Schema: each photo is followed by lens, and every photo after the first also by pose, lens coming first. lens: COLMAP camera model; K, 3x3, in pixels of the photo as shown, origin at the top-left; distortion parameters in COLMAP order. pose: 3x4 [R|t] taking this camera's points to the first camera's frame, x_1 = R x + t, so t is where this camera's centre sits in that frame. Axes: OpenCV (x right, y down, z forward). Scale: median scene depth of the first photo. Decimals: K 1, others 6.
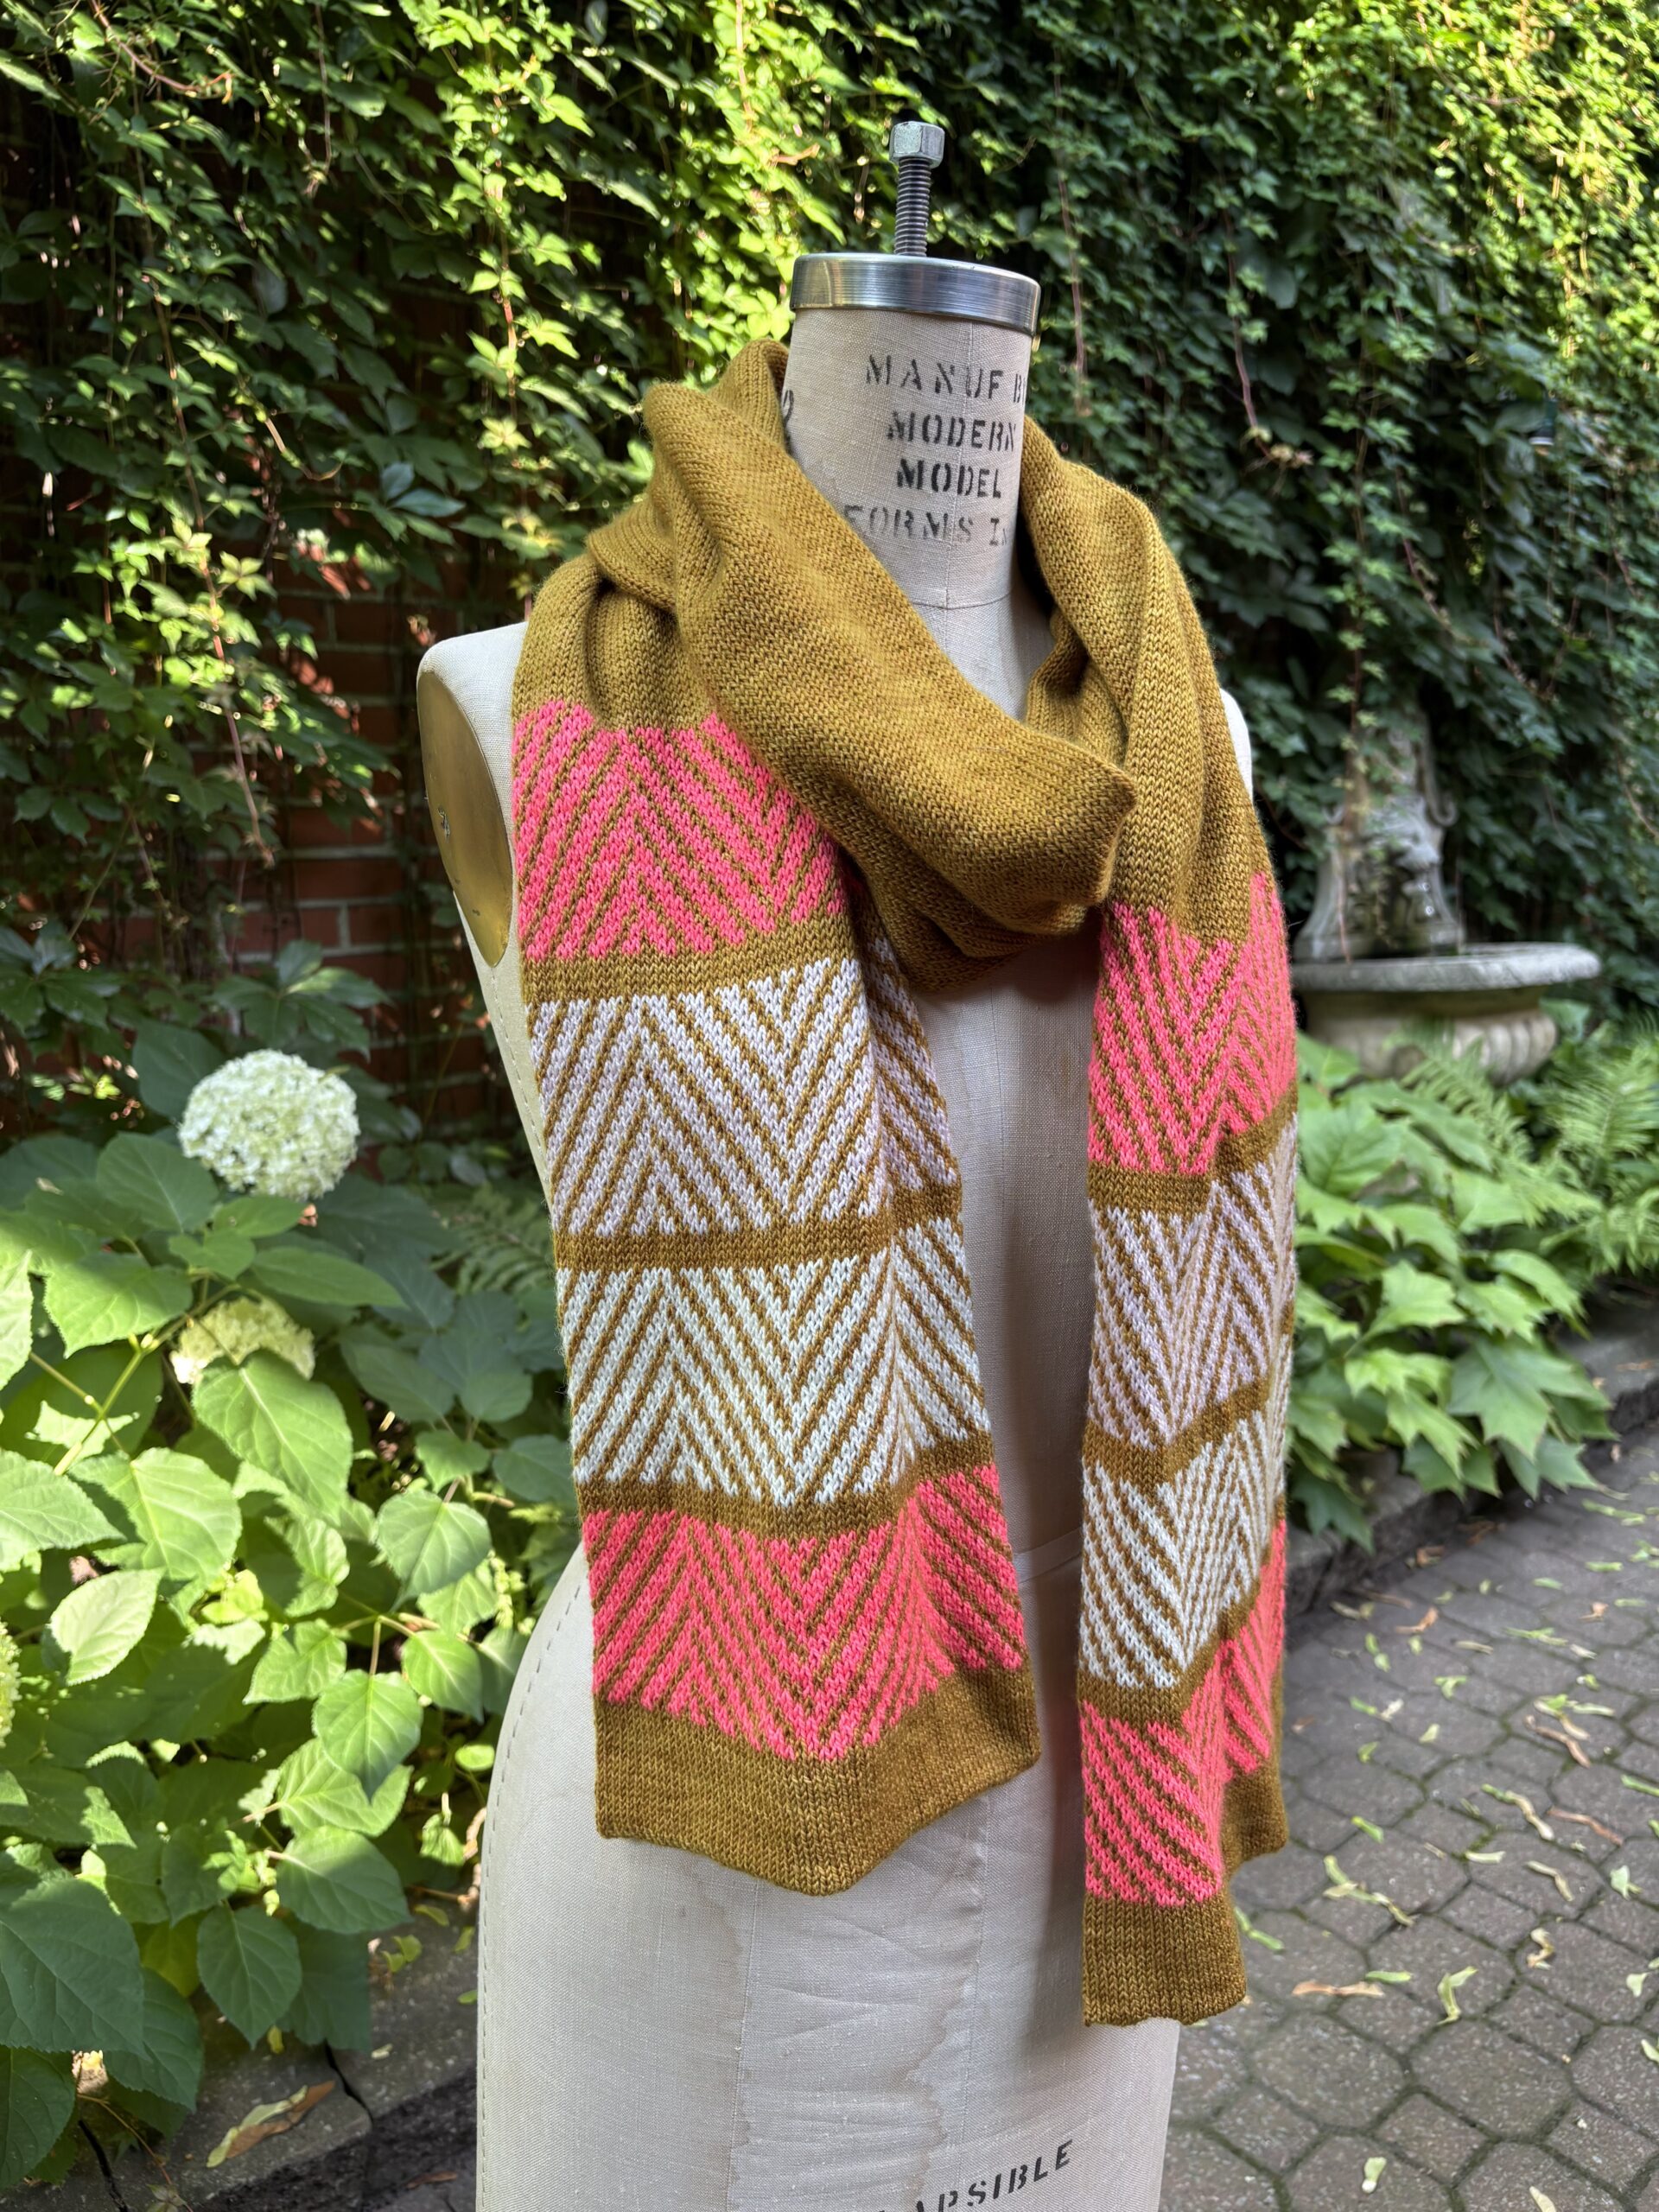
lens RADIAL K [[1762.5, 0, 818.5], [0, 1762.5, 1115.9], [0, 0, 1]] dist [0.019185, -0.059097]
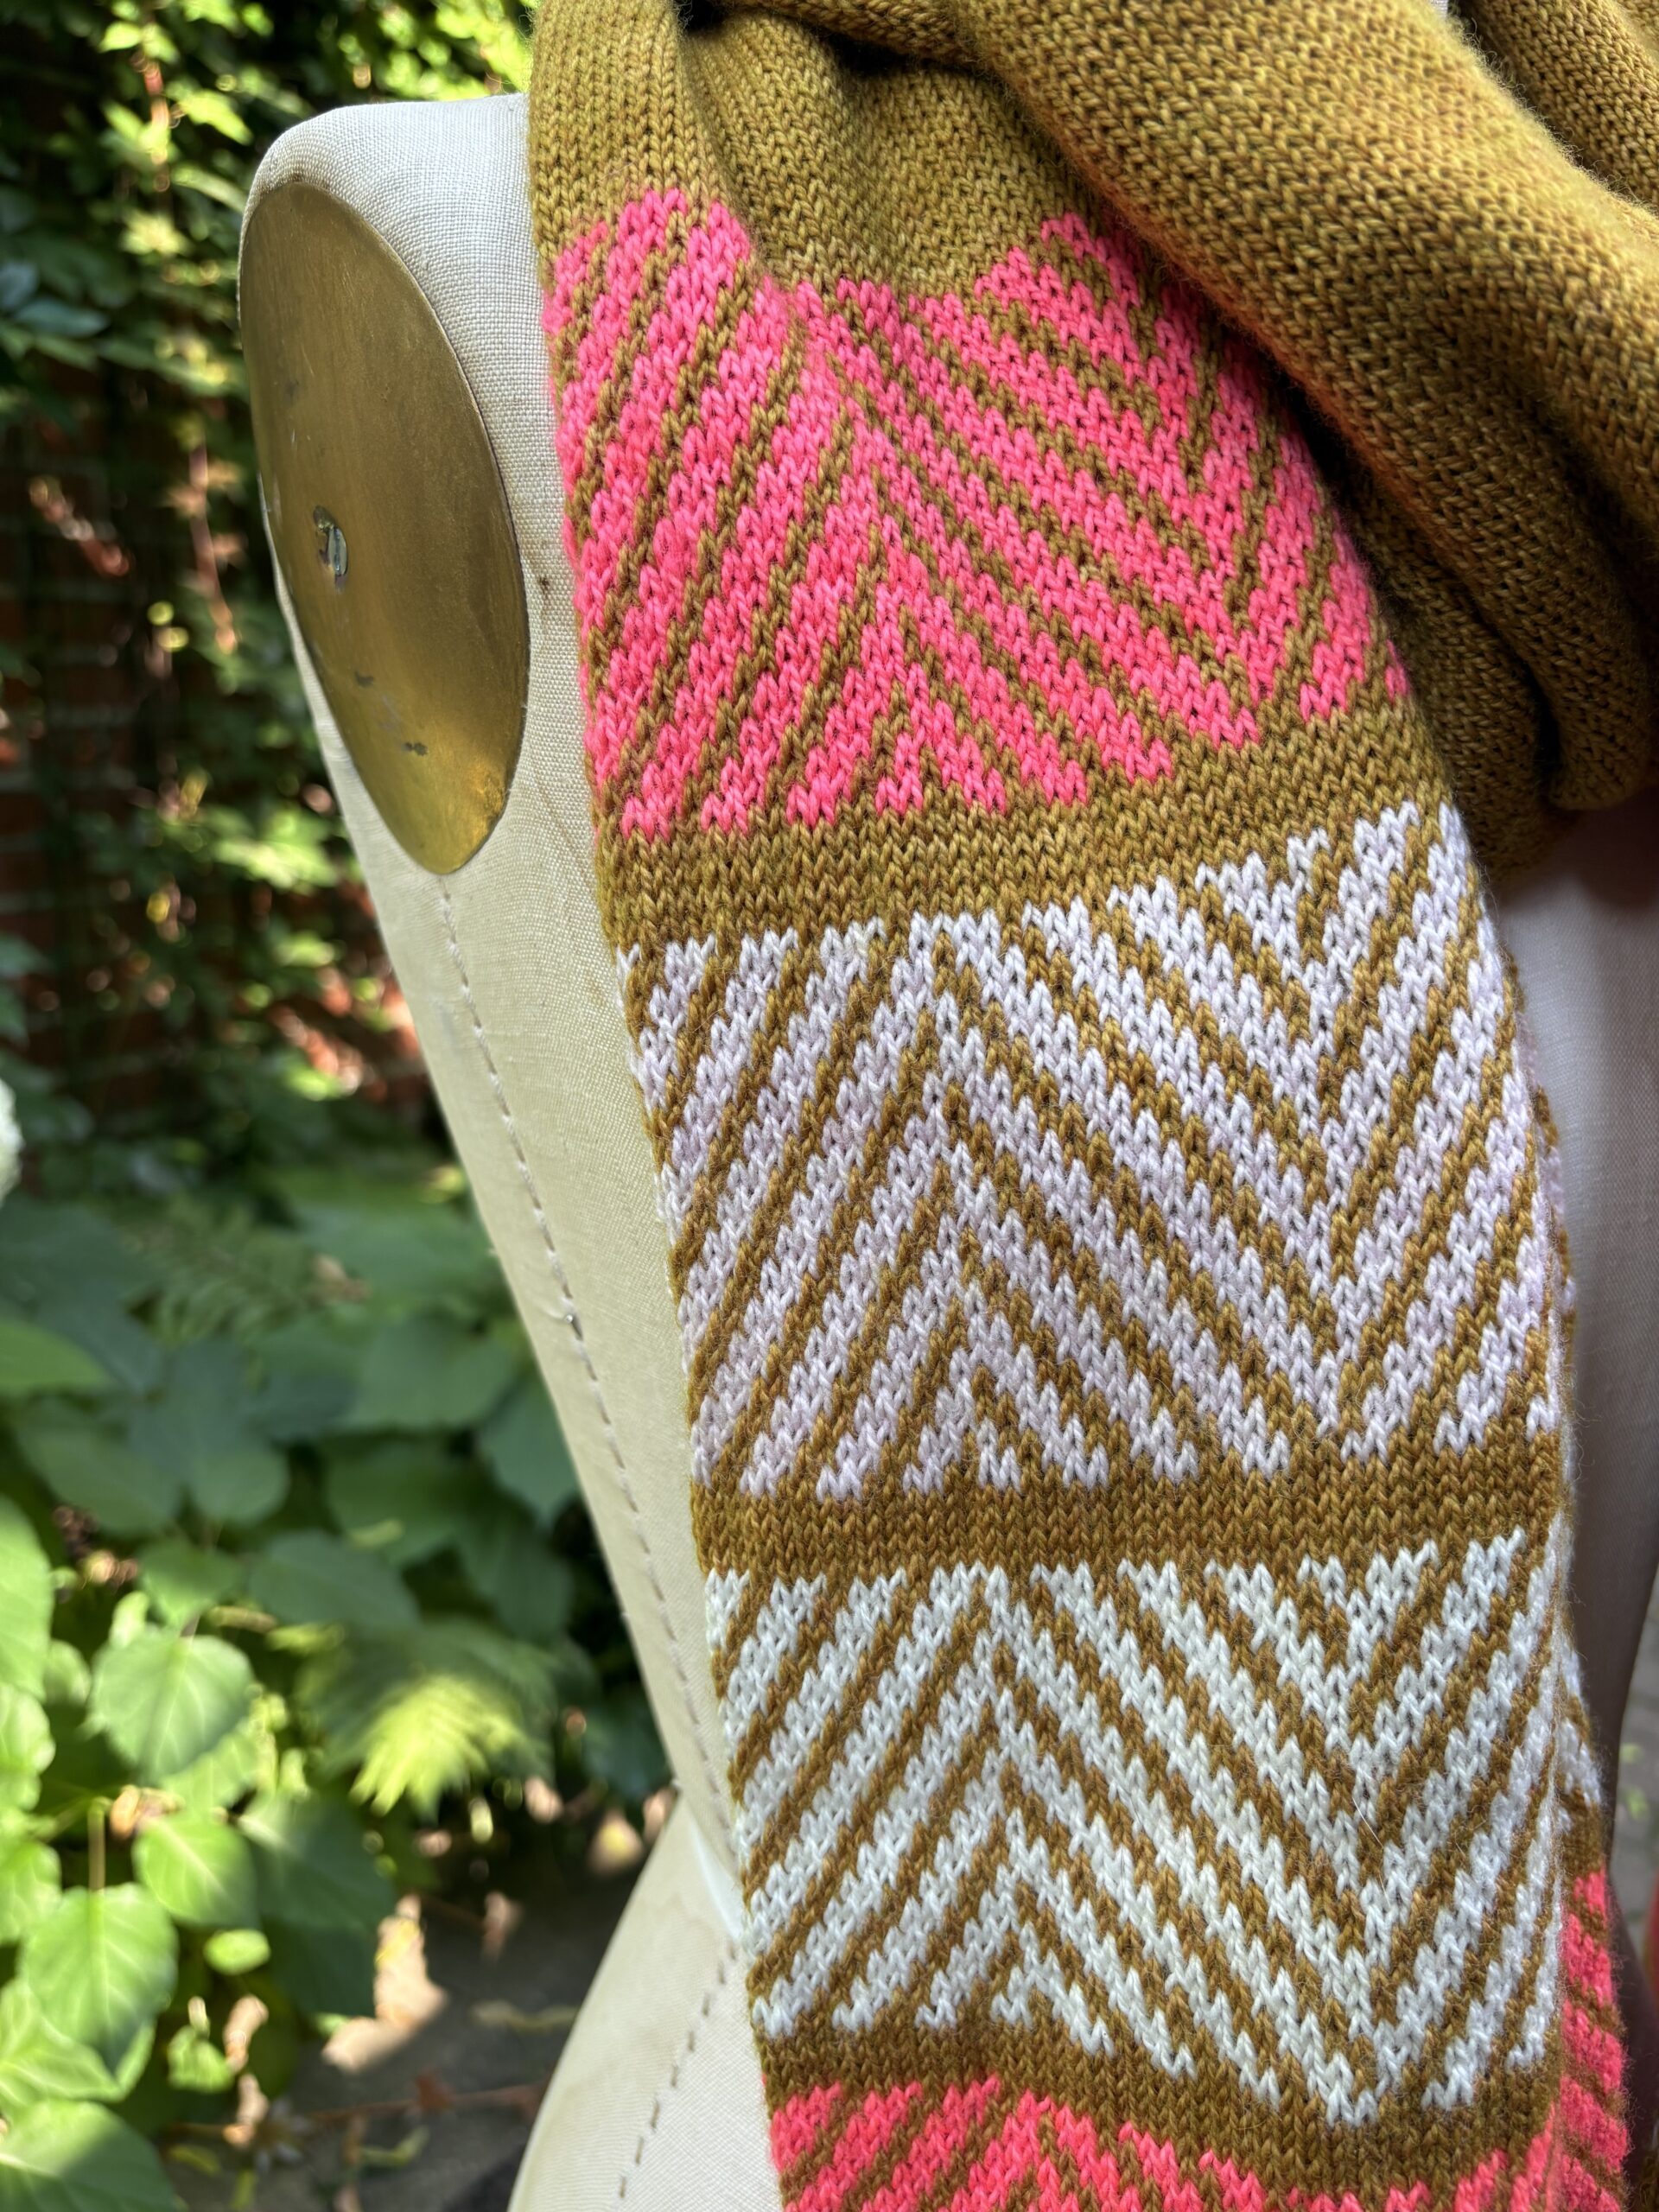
lens RADIAL K [[1762.5, 0, 827.2], [0, 1762.5, 1129.6], [0, 0, 1]] dist [0.019185, -0.059097]
pose [[0.980160, -0.053072, 0.190971, -0.189961], [0.046182, 0.998118, 0.040351, -0.034236], [-0.192753, -0.030731, 0.980766, 0.564346]]
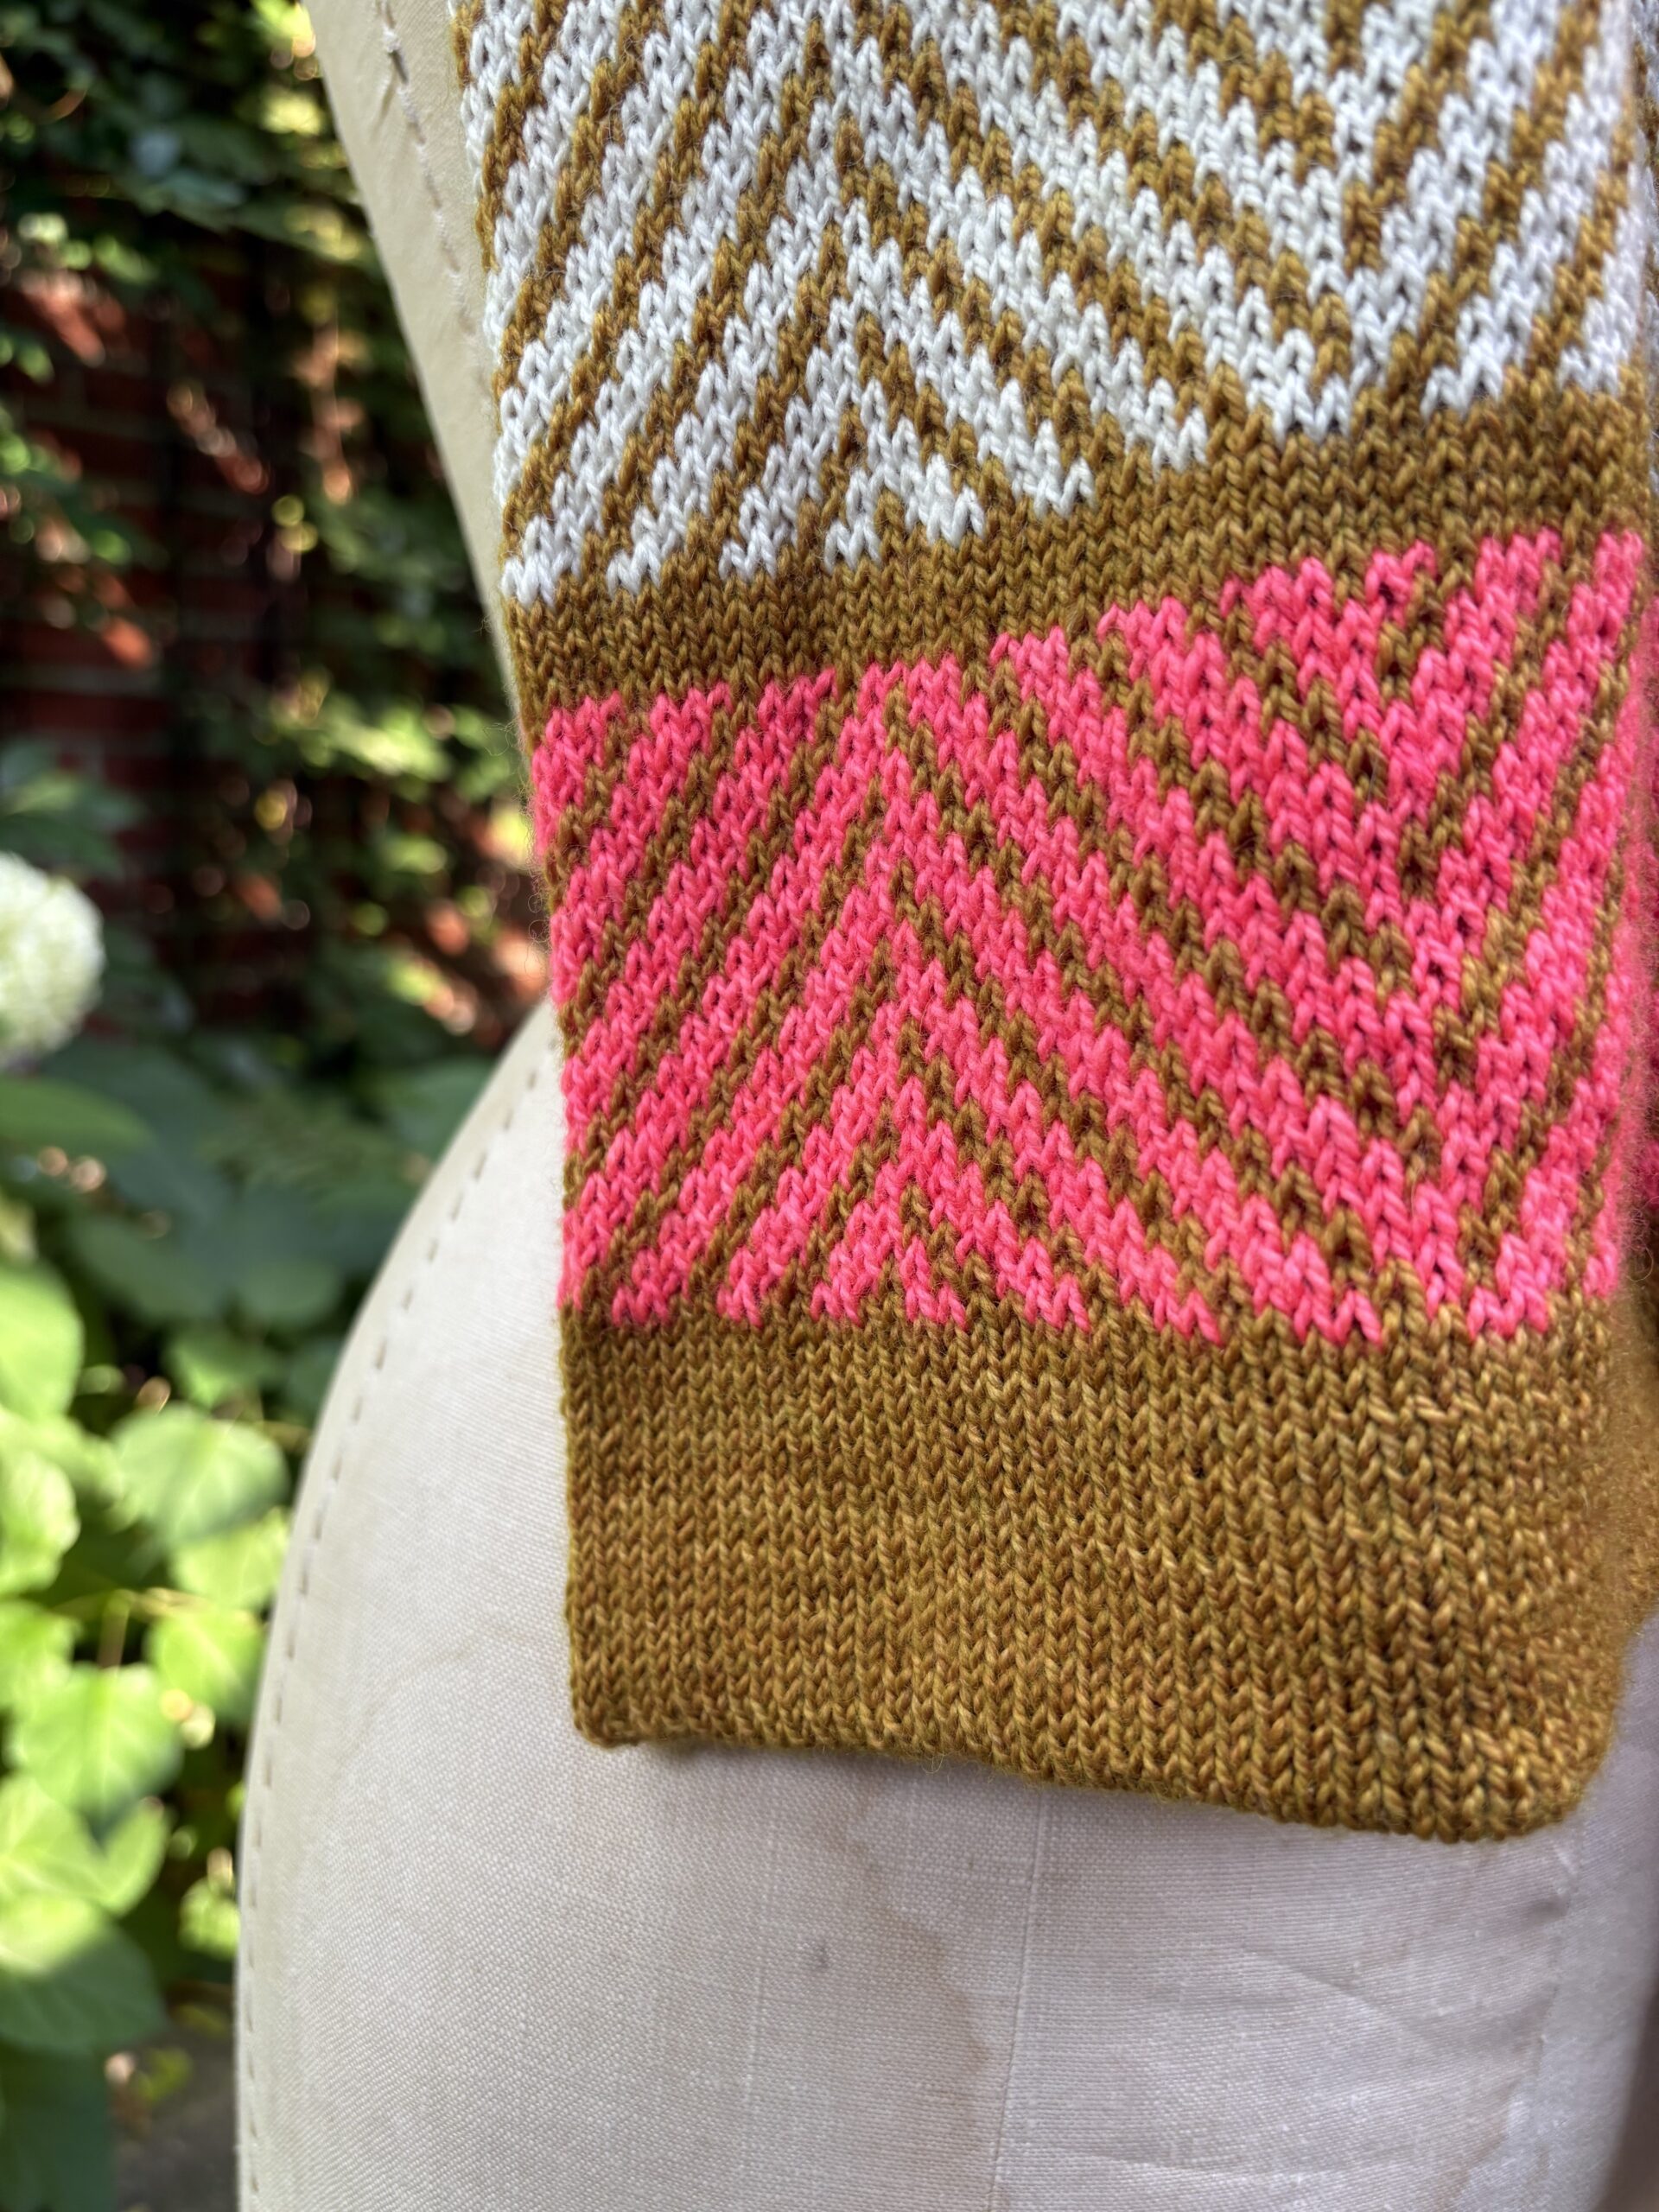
lens RADIAL K [[1762.5, 0, 839.7], [0, 1762.5, 1144.6], [0, 0, 1]] dist [0.019185, -0.059097]
pose [[0.992975, -0.011086, 0.117804, -0.115153], [0.013468, 0.999720, -0.019443, 0.306162], [-0.117556, 0.020893, 0.992846, 0.669467]]
